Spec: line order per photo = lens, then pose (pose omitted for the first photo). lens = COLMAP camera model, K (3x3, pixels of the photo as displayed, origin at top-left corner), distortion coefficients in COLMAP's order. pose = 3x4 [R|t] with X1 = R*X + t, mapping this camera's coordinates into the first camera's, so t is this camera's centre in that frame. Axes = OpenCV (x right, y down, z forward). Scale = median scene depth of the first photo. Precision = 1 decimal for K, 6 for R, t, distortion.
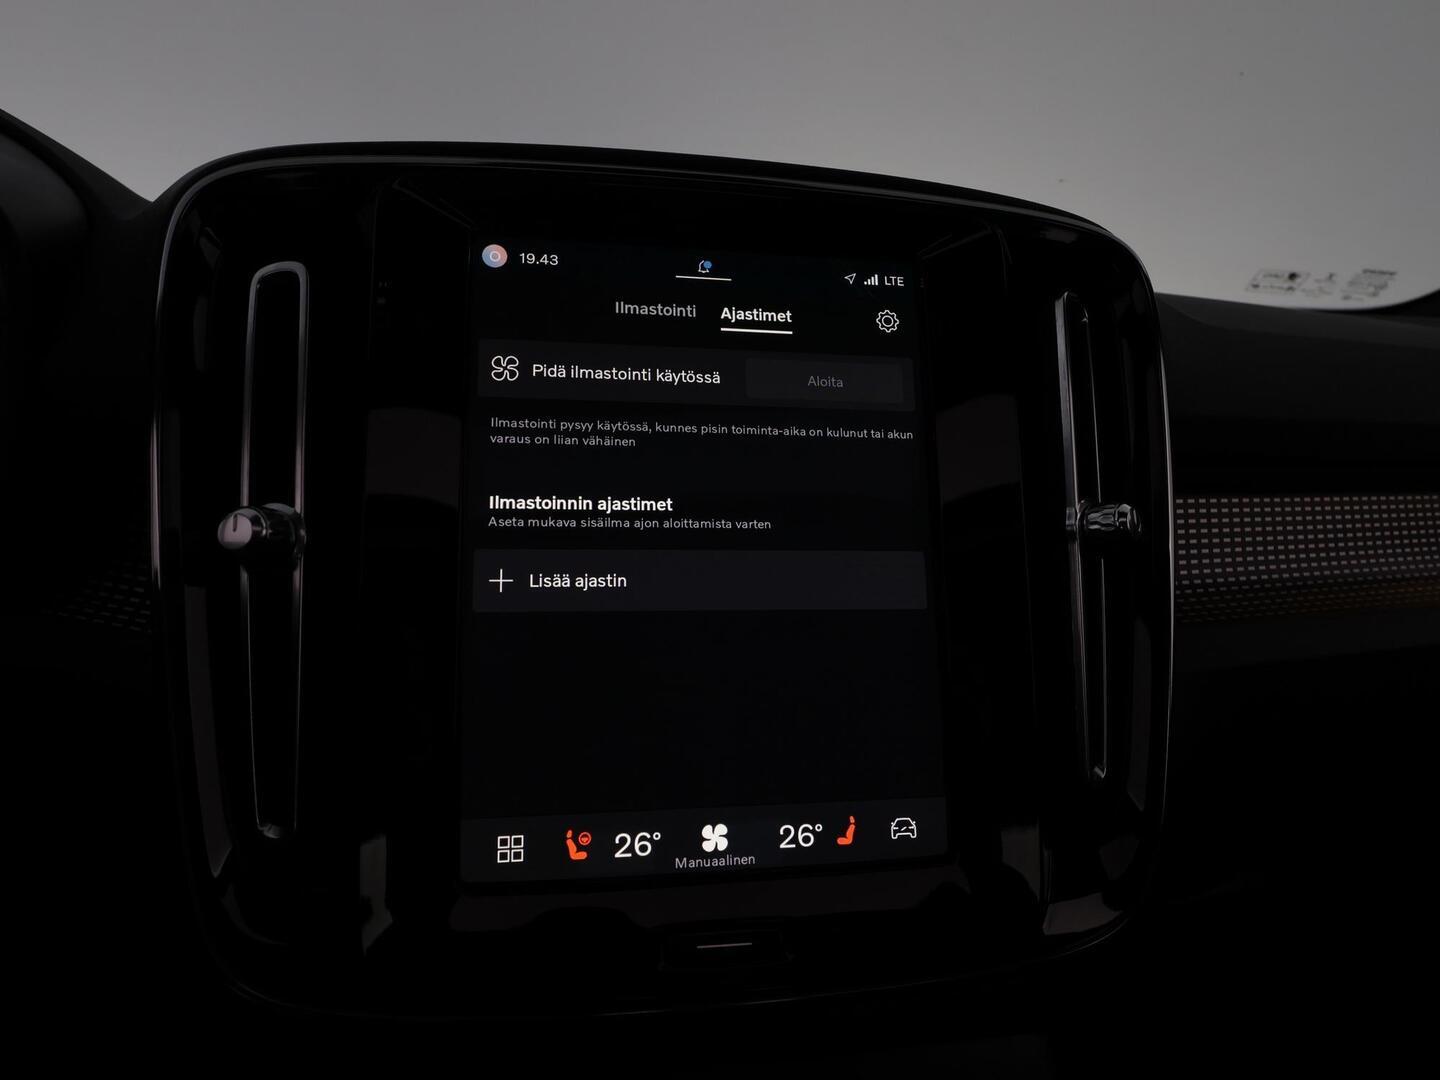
lens RADIAL K [[861.9, 0, 720.0], [0, 861.9, 540.0], [0, 0, 1]] dist [-0.001315, -0.001255]
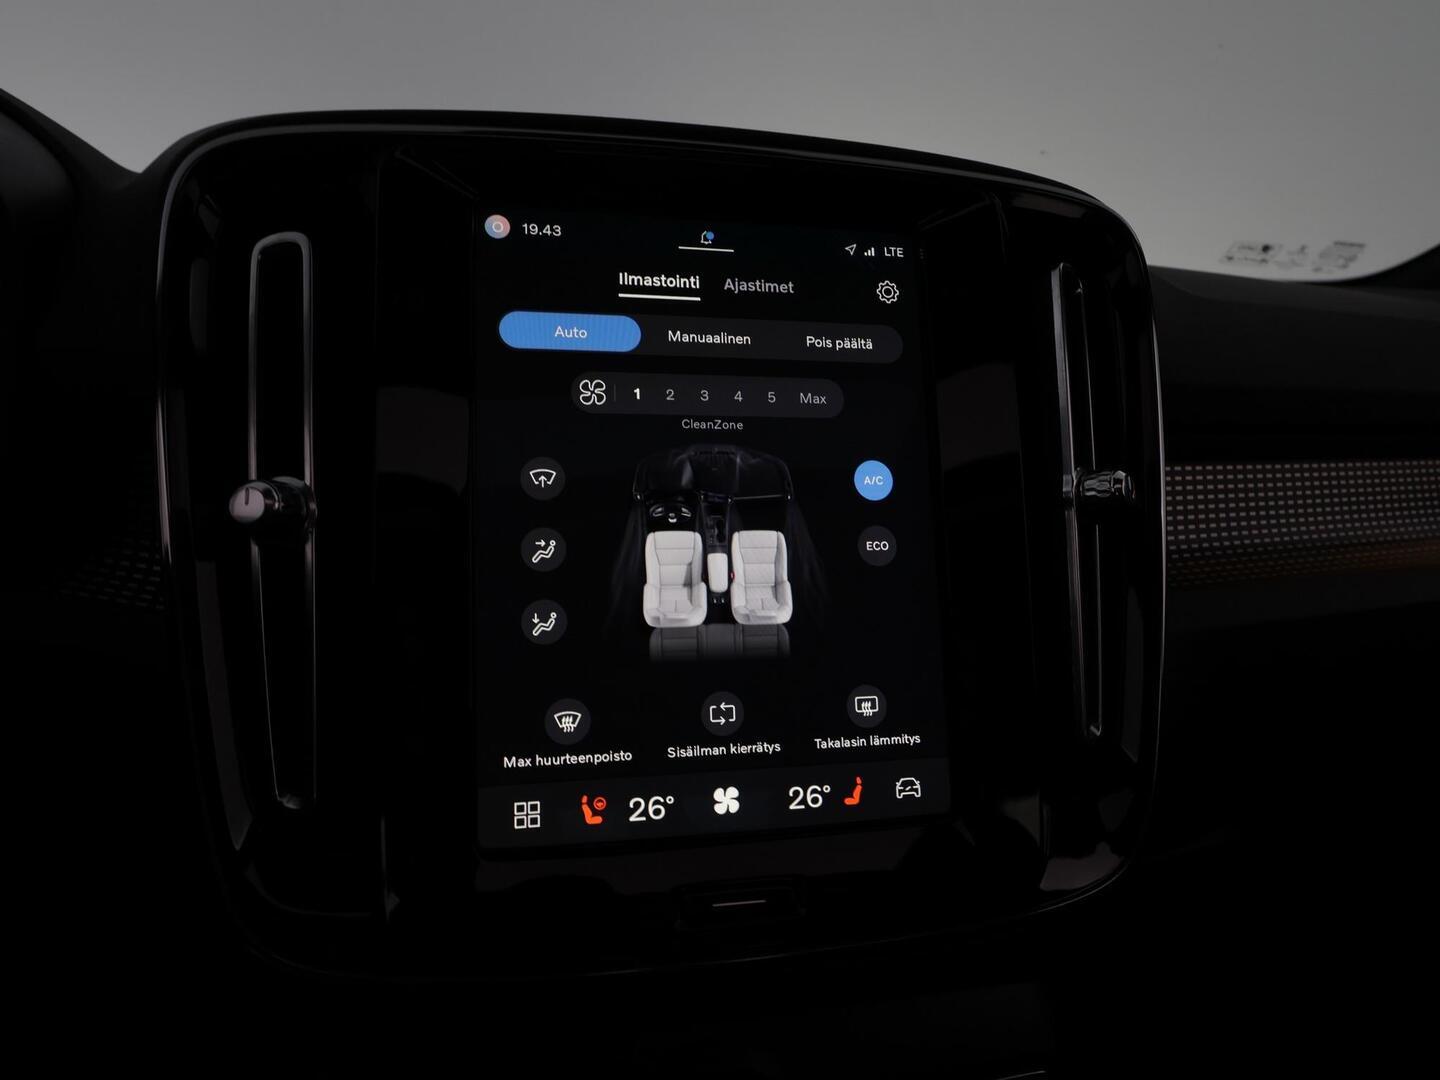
lens RADIAL K [[861.9, 0, 720.0], [0, 861.9, 540.0], [0, 0, 1]] dist [-0.001315, -0.001255]
pose [[0.999444, -0.010916, 0.031512, -0.039861], [0.010024, 0.999548, 0.028343, 0.006778], [-0.031808, -0.028011, 0.999101, -0.013120]]
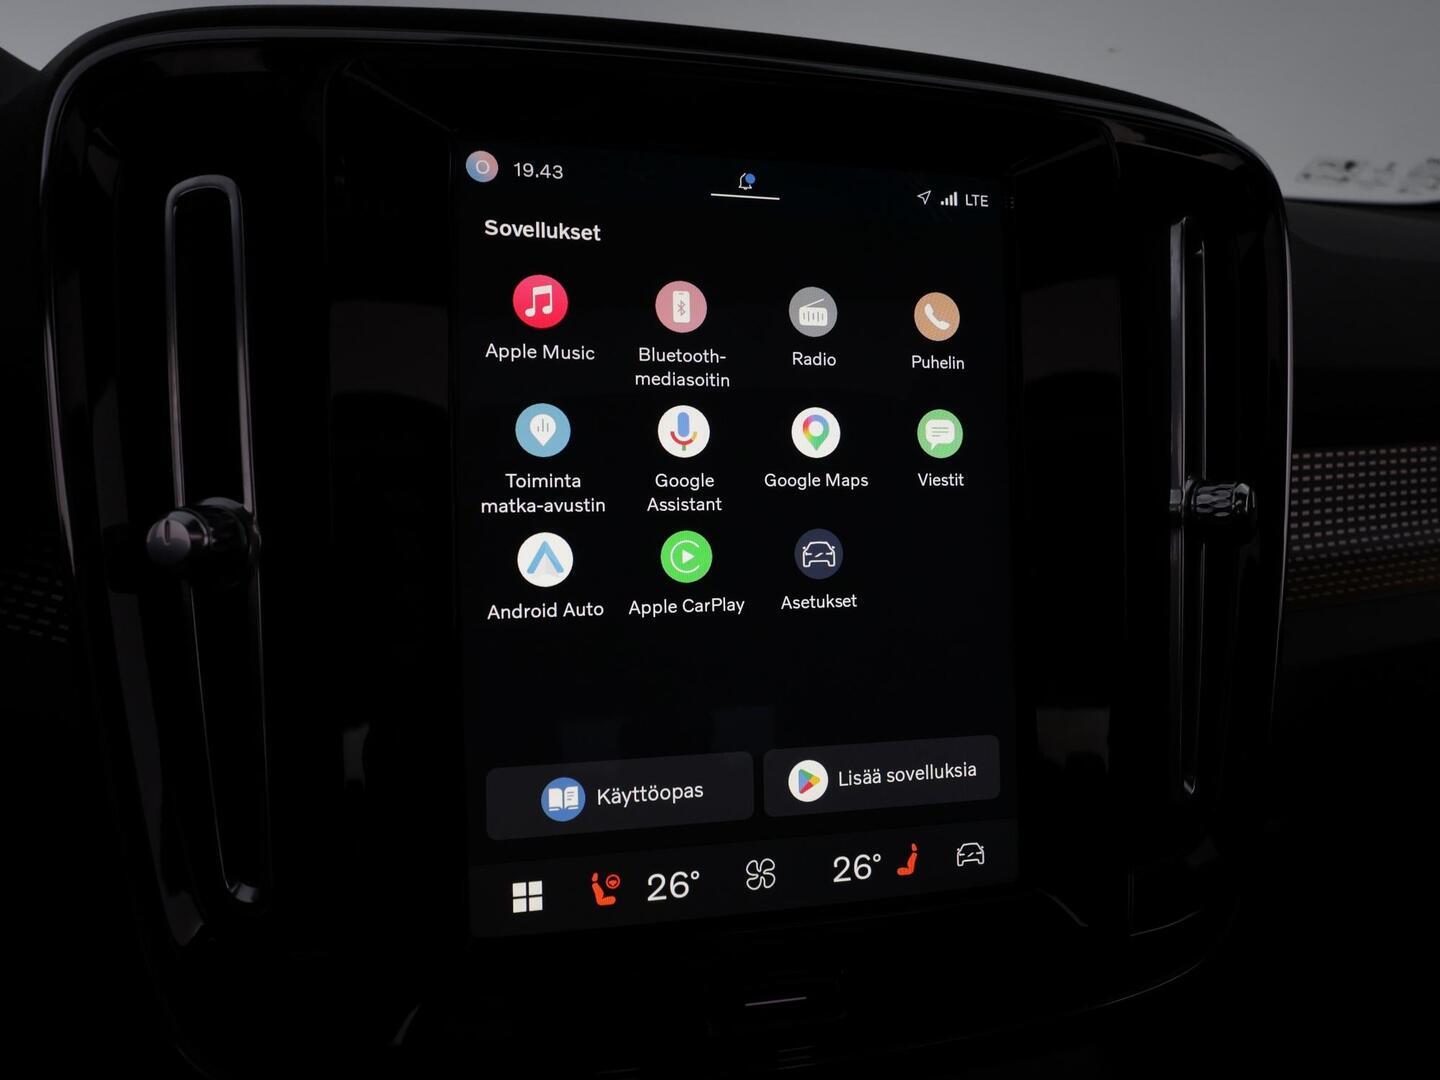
lens RADIAL K [[856.9, 0, 720.0], [0, 856.9, 540.0], [0, 0, 1]] dist [0.000010, 0.000778]
pose [[0.999574, 0.000786, 0.029168, -0.068351], [-0.004928, 0.989826, 0.142199, -0.106239], [-0.028760, -0.142282, 0.989408, 0.177452]]
